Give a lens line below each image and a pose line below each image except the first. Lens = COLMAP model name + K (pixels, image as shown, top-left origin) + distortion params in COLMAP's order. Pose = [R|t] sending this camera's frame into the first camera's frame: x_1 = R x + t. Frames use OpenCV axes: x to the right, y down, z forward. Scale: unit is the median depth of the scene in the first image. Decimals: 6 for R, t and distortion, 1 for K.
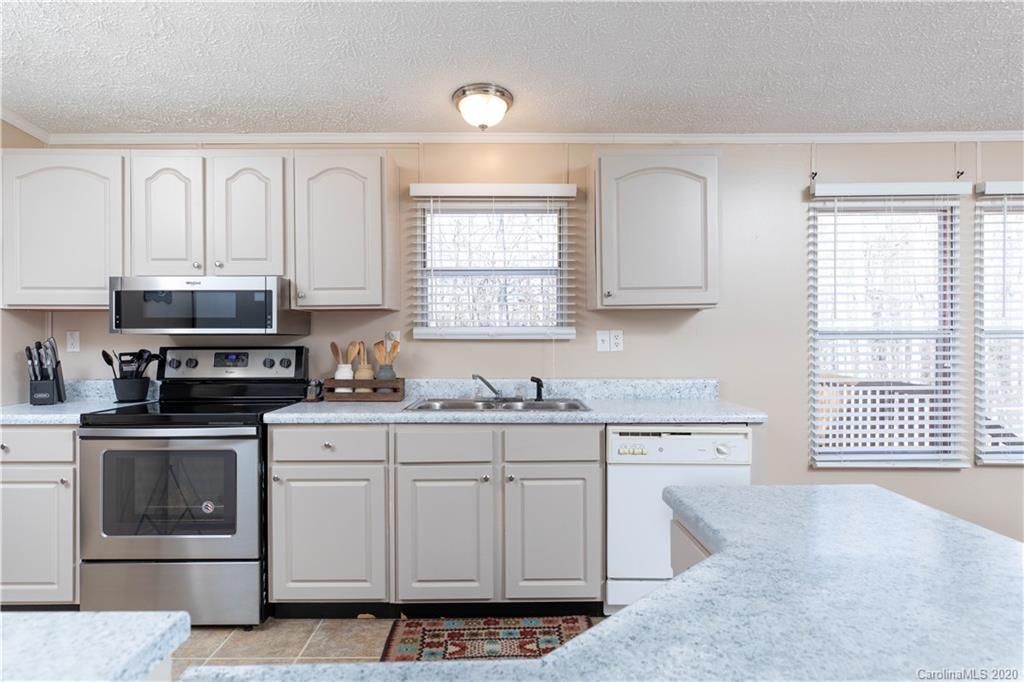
lens RADIAL K [[620.3, 0, 484.5], [0, 620.3, 330.8], [0, 0, 1]] dist [0.015709, -0.001493]
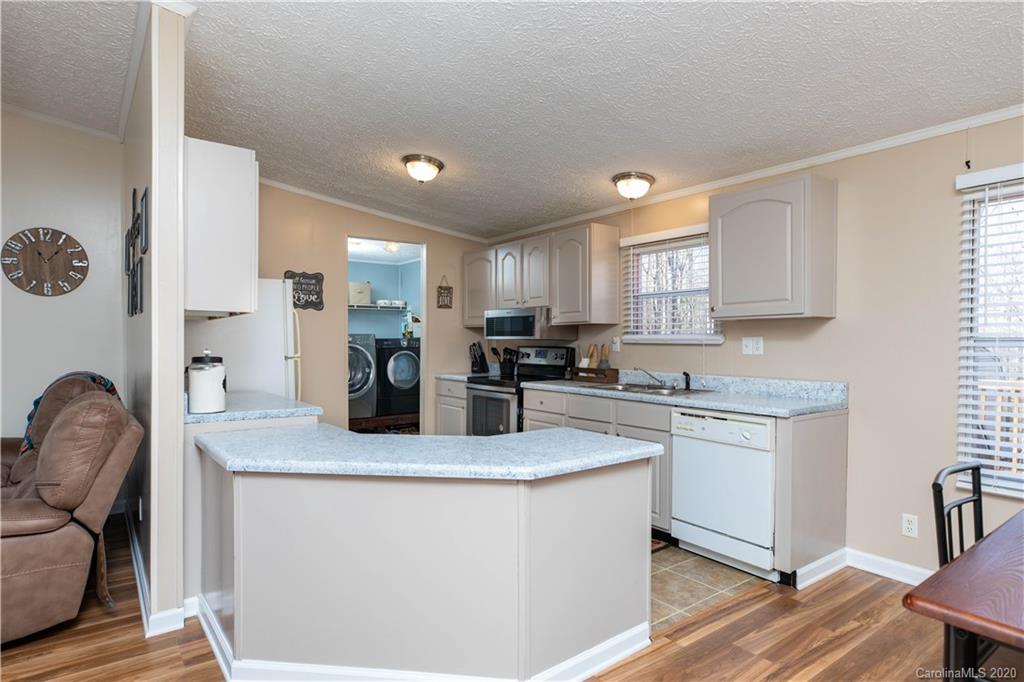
lens RADIAL K [[560.0, 0, 511.7], [0, 560.0, 348.0], [0, 0, 1]] dist [-0.013475, 0.000000]
pose [[0.590458, 0.014044, -0.806946, 0.821824], [0.000841, 0.999837, 0.018016, 0.000854], [0.807068, -0.011317, 0.590350, -0.008229]]
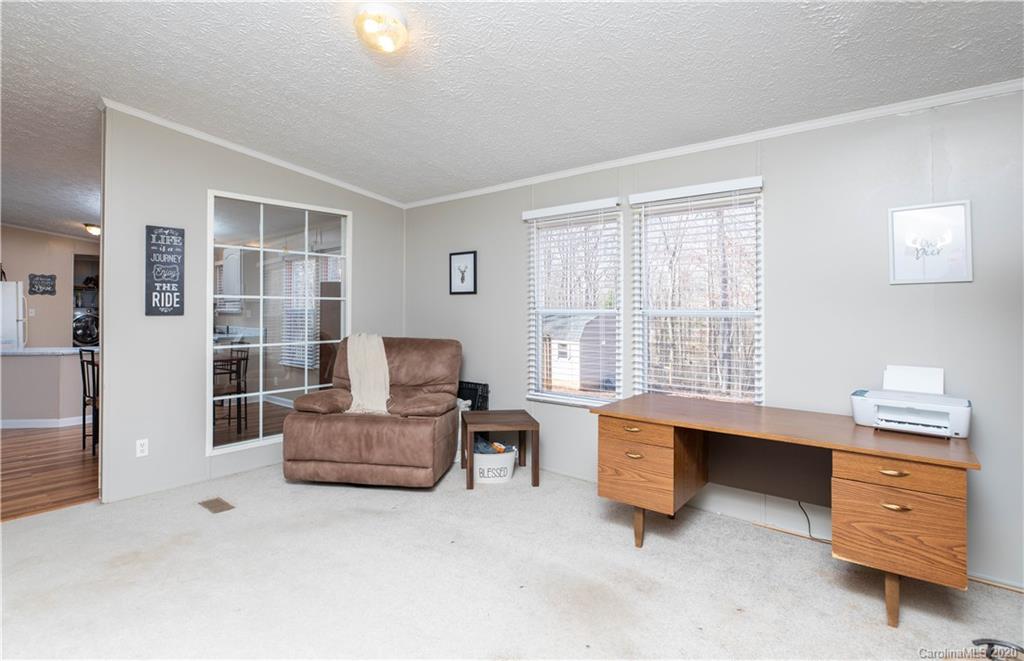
lens RADIAL K [[528.9, 0, 500.3], [0, 528.9, 304.0], [0, 0, 1]] dist [0.003191, 0.000999]
pose [[0.738017, -0.007146, -0.674745, 2.783936], [0.003576, 0.999971, -0.006680, -0.005889], [0.674773, 0.002517, 0.738021, 0.025118]]
